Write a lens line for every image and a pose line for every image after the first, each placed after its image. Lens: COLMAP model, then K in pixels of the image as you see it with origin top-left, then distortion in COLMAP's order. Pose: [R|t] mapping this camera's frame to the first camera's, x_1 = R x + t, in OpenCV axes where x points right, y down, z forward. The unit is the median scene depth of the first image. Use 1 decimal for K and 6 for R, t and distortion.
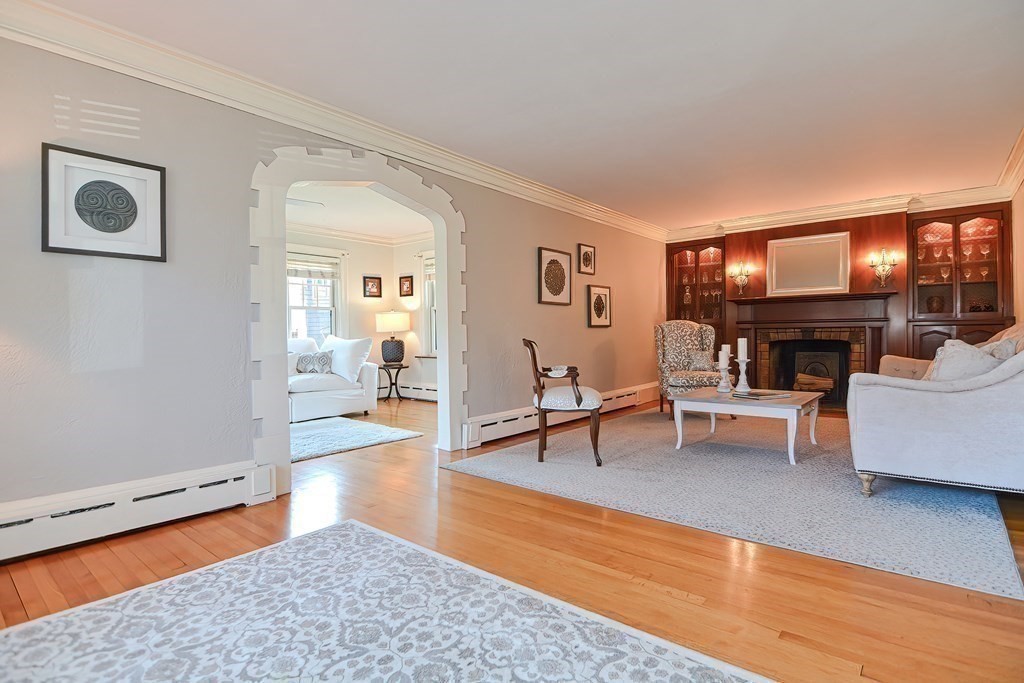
lens RADIAL K [[512.8, 0, 510.3], [0, 512.8, 335.2], [0, 0, 1]] dist [-0.005902, -0.000496]
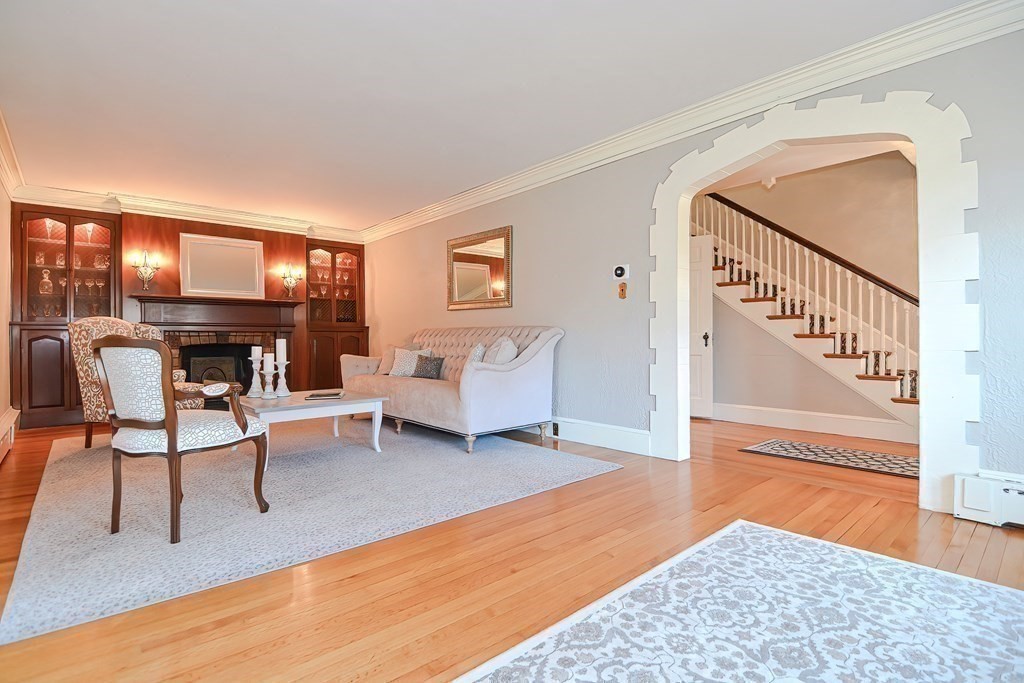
lens RADIAL K [[499.4, 0, 510.4], [0, 499.4, 342.0], [0, 0, 1]] dist [-0.019598, -0.001716]
pose [[0.147969, 0.001779, 0.988990, -0.294535], [0.006430, 0.999976, -0.002761, 0.012663], [-0.988971, 0.006768, 0.147954, 0.347281]]
